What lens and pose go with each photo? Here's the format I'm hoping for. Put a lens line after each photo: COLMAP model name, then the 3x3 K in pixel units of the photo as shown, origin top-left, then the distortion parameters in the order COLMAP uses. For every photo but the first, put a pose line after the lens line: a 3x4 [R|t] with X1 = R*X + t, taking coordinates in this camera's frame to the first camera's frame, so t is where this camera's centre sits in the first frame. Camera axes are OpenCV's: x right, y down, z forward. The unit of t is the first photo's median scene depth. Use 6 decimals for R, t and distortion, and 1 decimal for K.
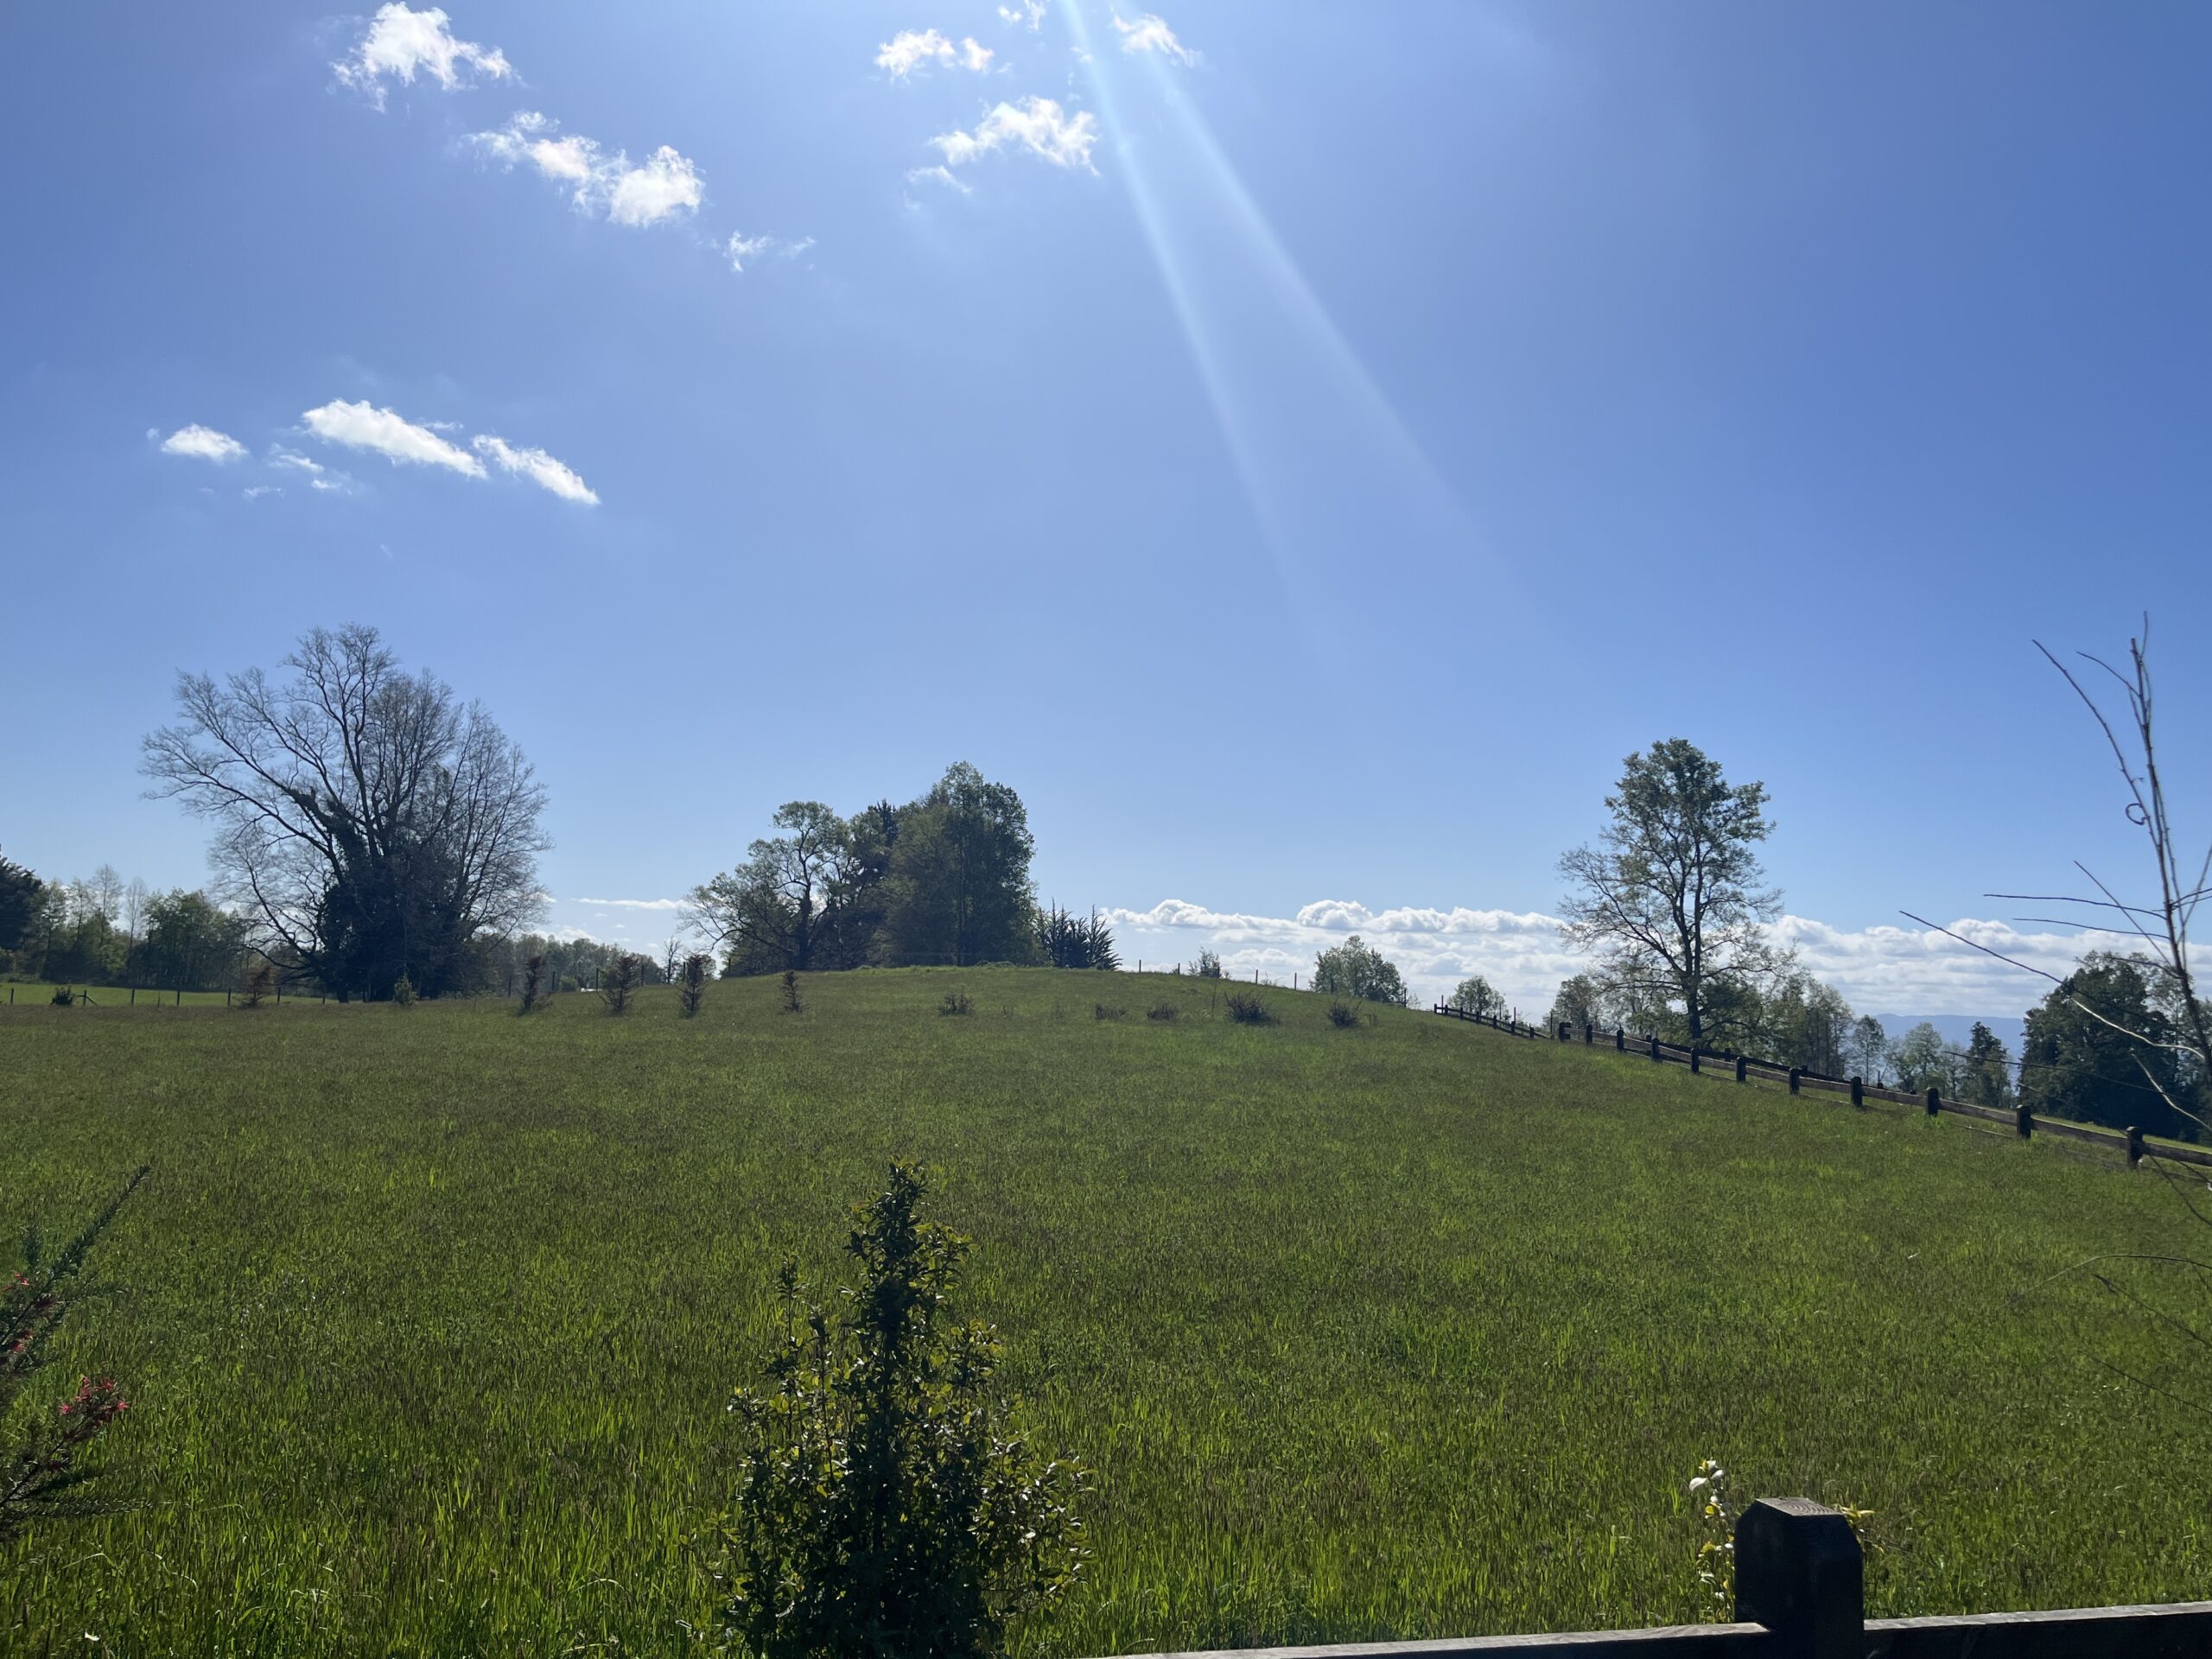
lens RADIAL K [[1672.5, 0, 1108.5], [0, 1672.5, 828.6], [0, 0, 1]] dist [0.068361, -0.080774]
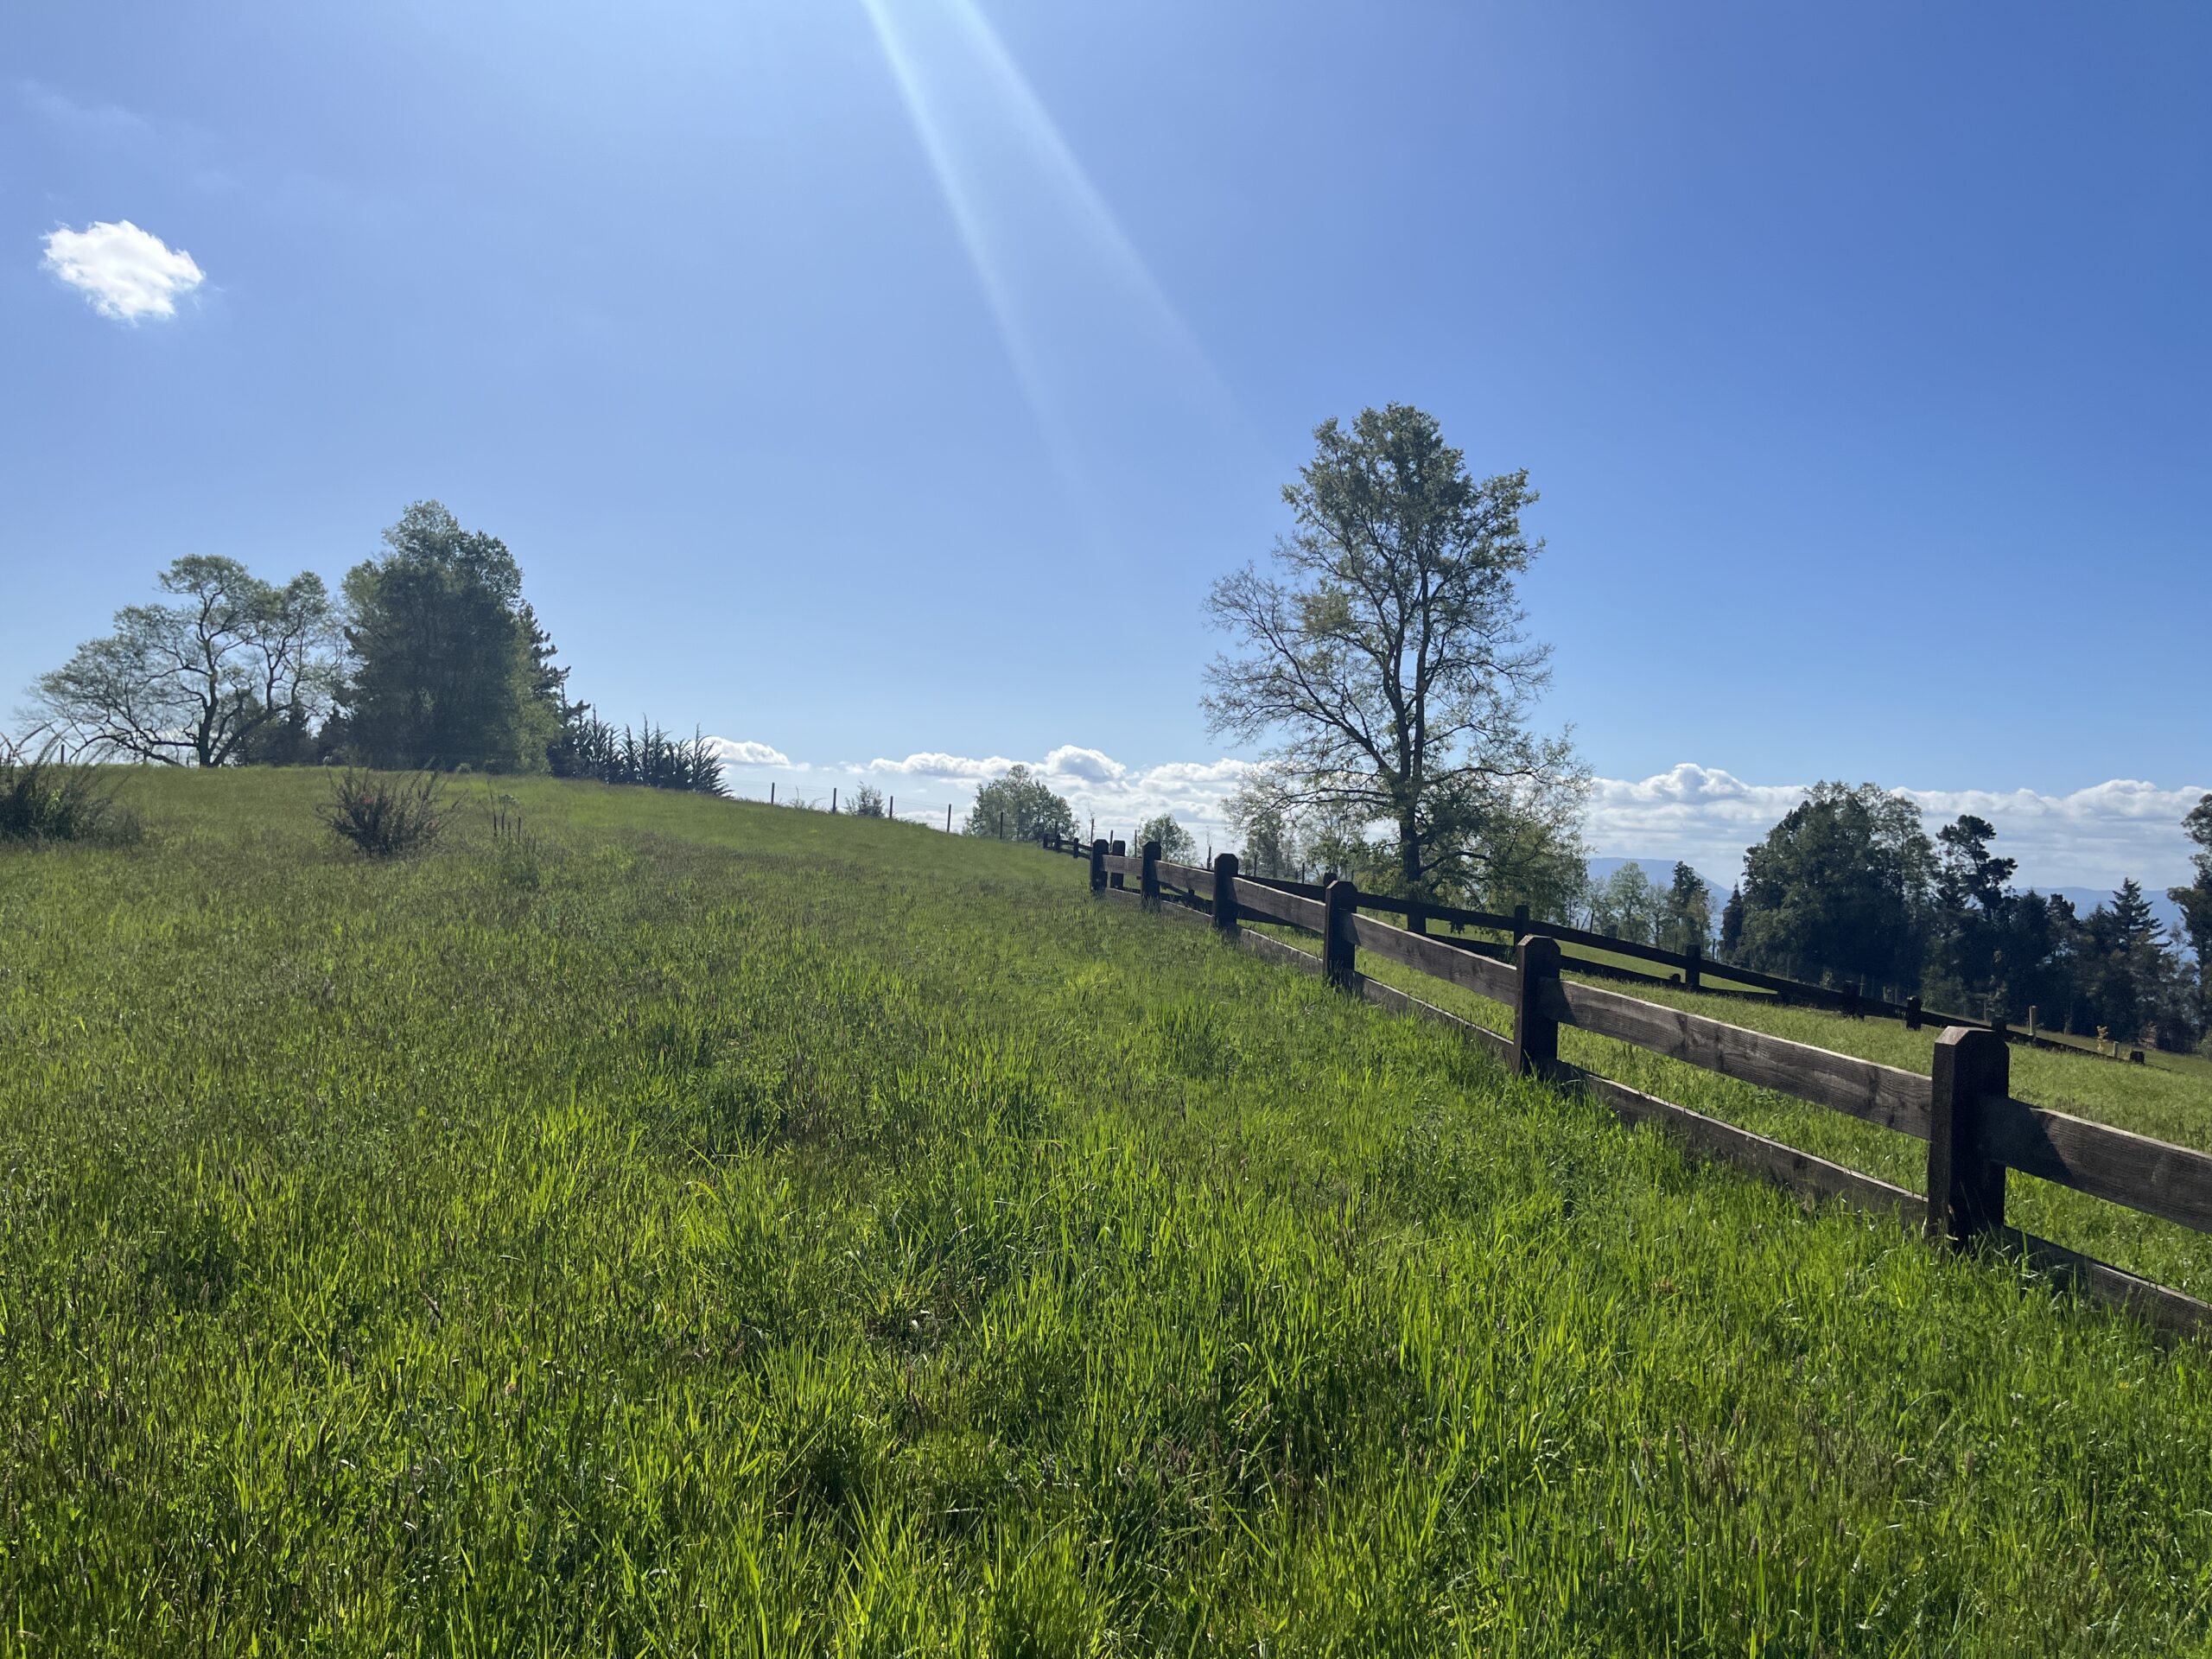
lens RADIAL K [[1672.5, 0, 1123.0], [0, 1672.5, 831.0], [0, 0, 1]] dist [0.068361, -0.080774]
pose [[0.984964, 0.000063, 0.172761, 0.053706], [-0.016077, 0.995693, 0.091302, 0.019529], [-0.172011, -0.092706, 0.980723, 0.158522]]
